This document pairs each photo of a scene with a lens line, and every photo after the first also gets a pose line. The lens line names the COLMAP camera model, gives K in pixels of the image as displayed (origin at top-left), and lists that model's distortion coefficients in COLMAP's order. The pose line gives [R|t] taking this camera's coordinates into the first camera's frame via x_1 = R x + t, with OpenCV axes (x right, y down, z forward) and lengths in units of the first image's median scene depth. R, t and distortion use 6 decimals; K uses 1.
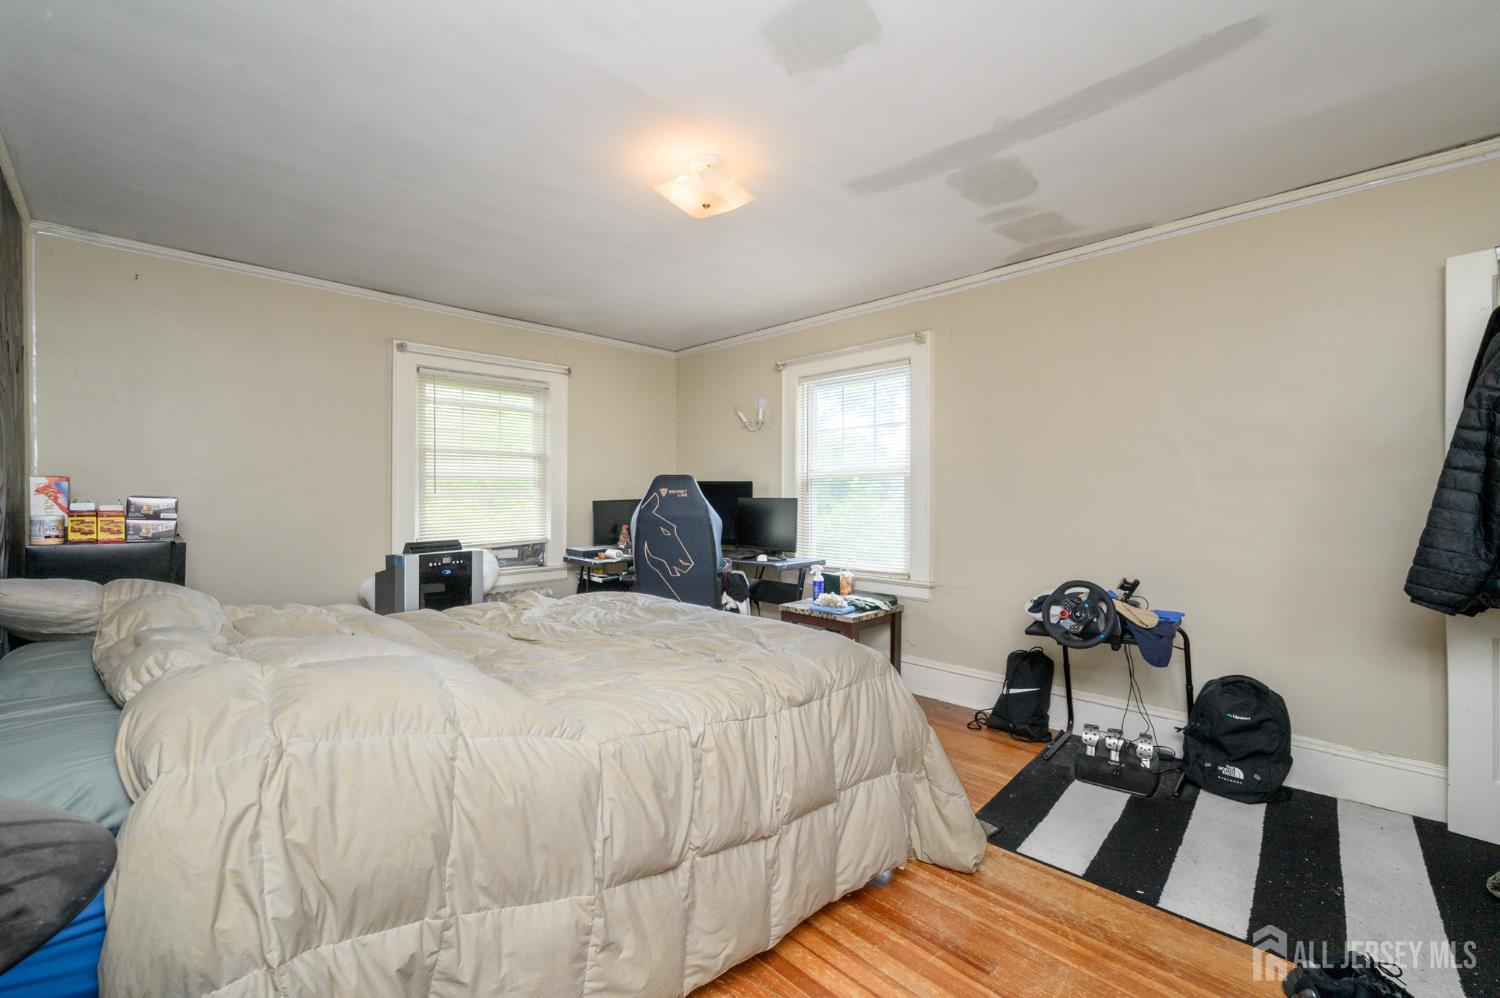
lens RADIAL K [[617.1, 0, 753.6], [0, 617.1, 497.8], [0, 0, 1]] dist [0.002633, 0.000363]
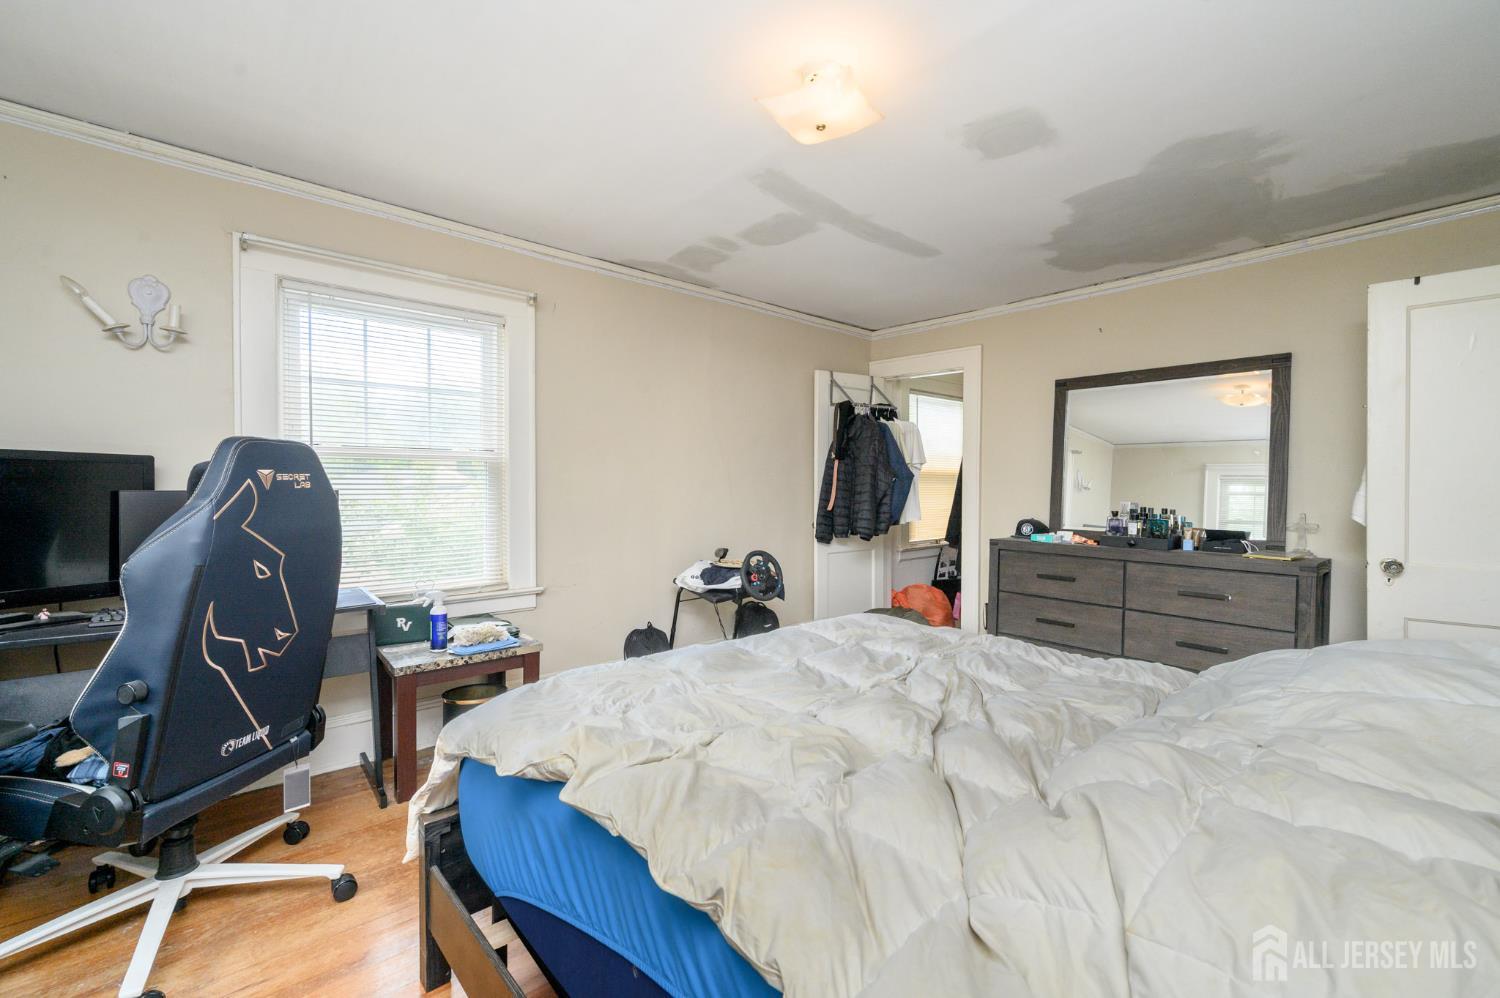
lens RADIAL K [[617.1, 0, 752.9], [0, 617.1, 492.8], [0, 0, 1]] dist [0.002633, 0.000363]
pose [[0.079135, -0.007366, 0.996837, -0.546261], [0.002563, 0.999971, 0.007186, -0.000702], [-0.996861, 0.001986, 0.079152, 0.629746]]
